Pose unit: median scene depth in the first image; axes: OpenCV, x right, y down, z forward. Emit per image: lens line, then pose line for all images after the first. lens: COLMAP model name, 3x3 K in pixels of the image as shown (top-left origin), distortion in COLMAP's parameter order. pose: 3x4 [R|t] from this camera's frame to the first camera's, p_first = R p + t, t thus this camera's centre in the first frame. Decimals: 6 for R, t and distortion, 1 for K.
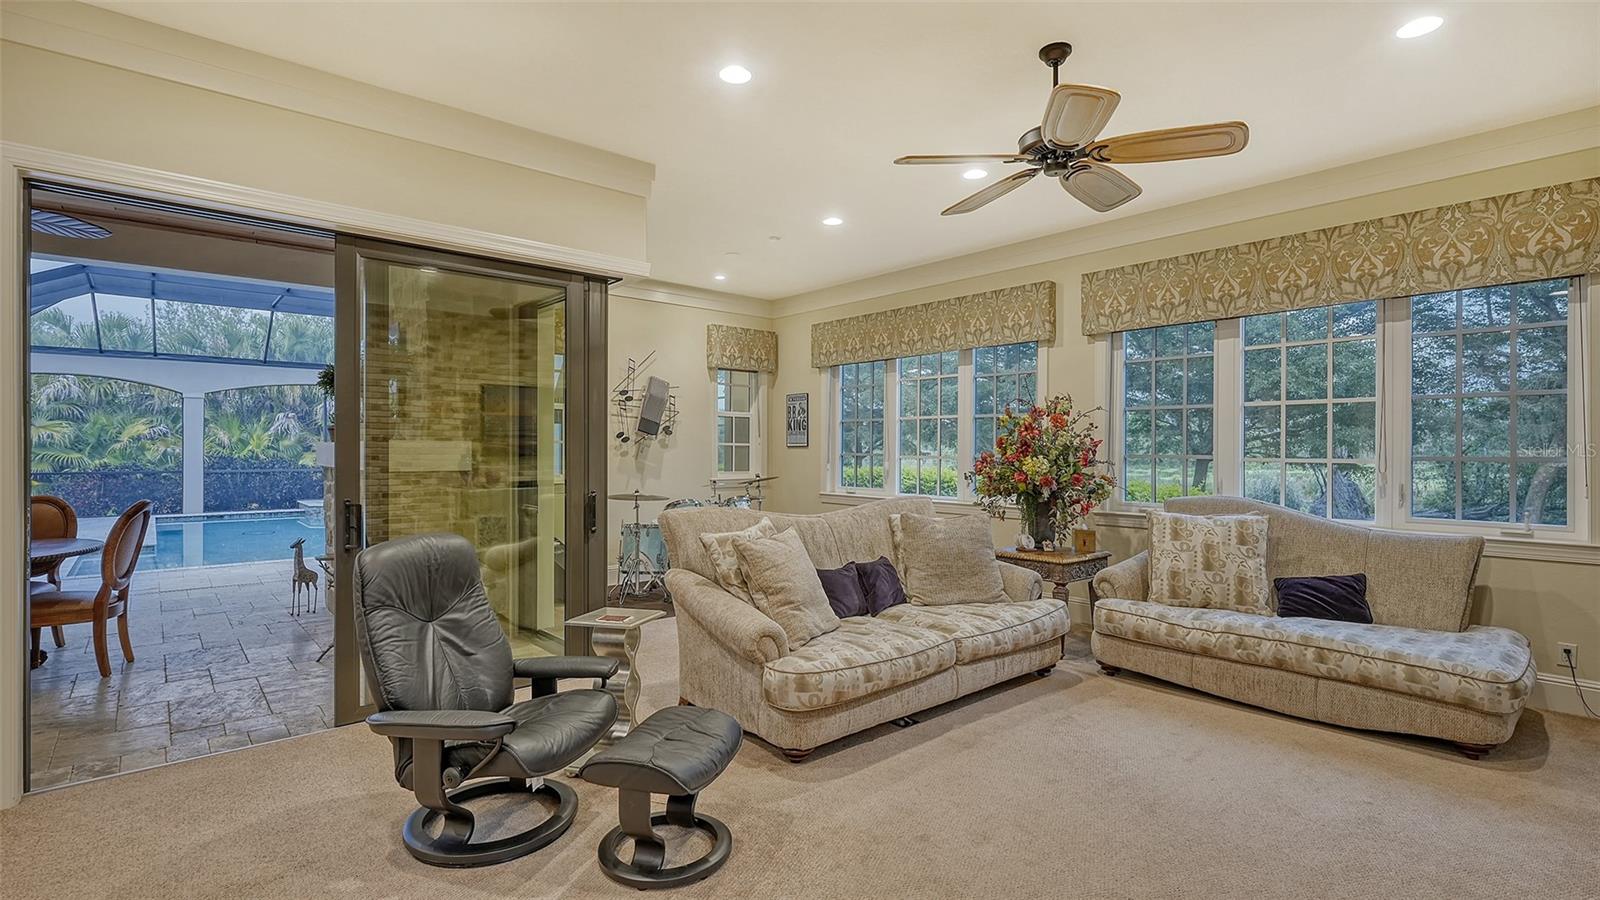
lens RADIAL K [[746.5, 0, 801.4], [0, 746.5, 444.5], [0, 0, 1]] dist [-0.001289, -0.000770]
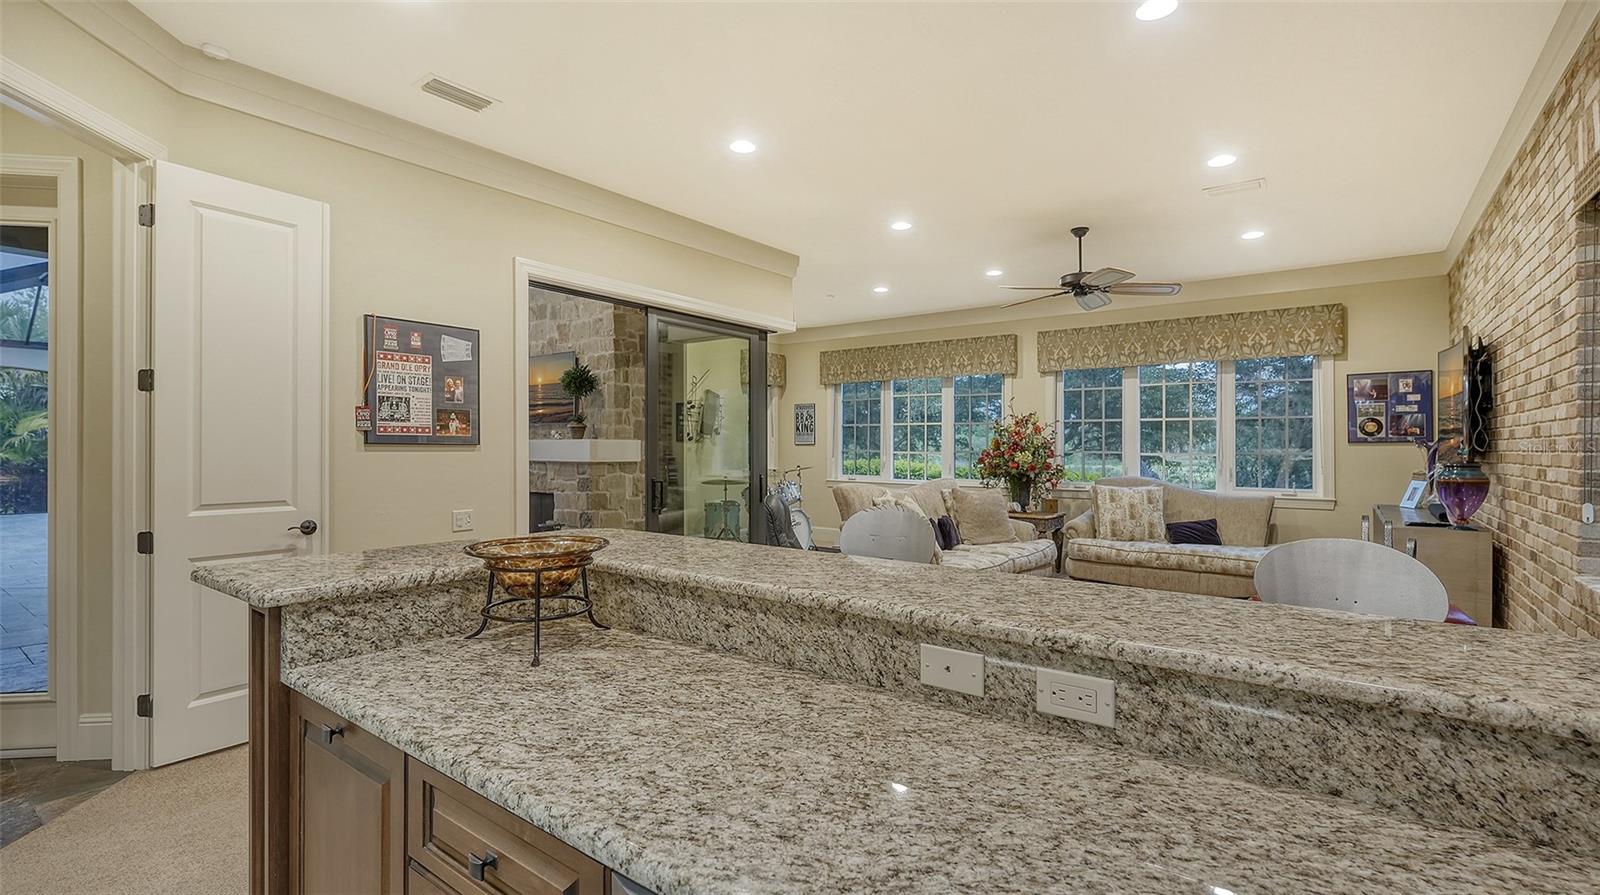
lens RADIAL K [[725.2, 0, 798.1], [0, 725.2, 431.7], [0, 0, 1]] dist [0.001768, 0.000211]
pose [[0.979647, 0.007351, 0.200592, -0.433420], [-0.004667, 0.999893, -0.013846, -0.002816], [-0.200672, 0.012628, 0.979577, -0.377156]]
